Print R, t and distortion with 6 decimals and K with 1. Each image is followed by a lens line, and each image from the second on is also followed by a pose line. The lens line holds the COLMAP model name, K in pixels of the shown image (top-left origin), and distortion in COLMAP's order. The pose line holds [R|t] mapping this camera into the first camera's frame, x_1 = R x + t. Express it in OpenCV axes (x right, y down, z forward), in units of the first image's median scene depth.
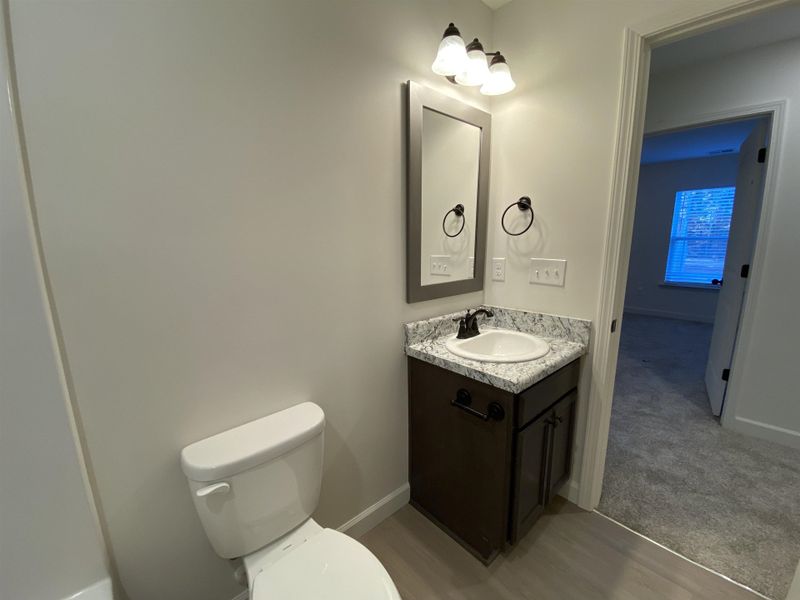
lens RADIAL K [[322.6, 0, 393.8], [0, 322.6, 308.0], [0, 0, 1]] dist [0.000734, -0.000135]
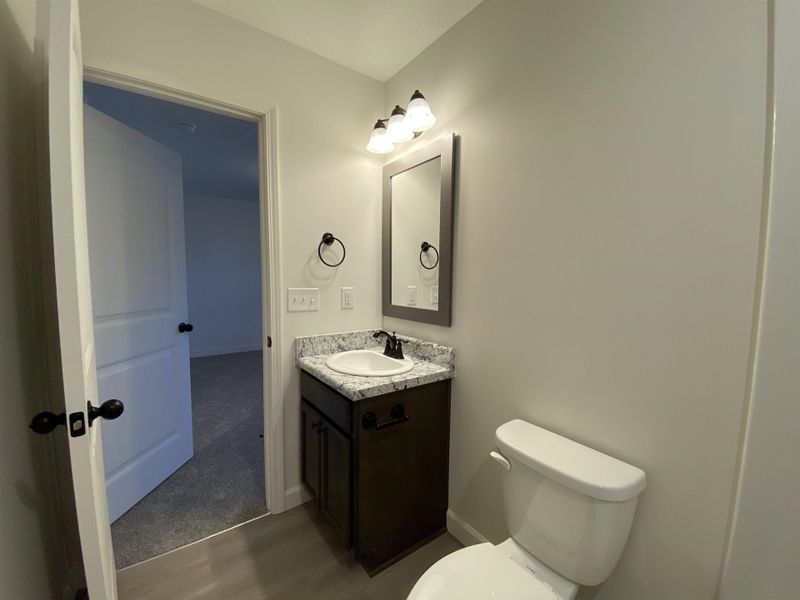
lens RADIAL K [[329.4, 0, 397.9], [0, 329.4, 302.5], [0, 0, 1]] dist [-0.000211, -0.000478]
pose [[-0.074416, 0.104314, -0.991756, 1.379614], [-0.187500, 0.975313, 0.116653, -0.235365], [0.979442, 0.194635, -0.053020, 1.074914]]
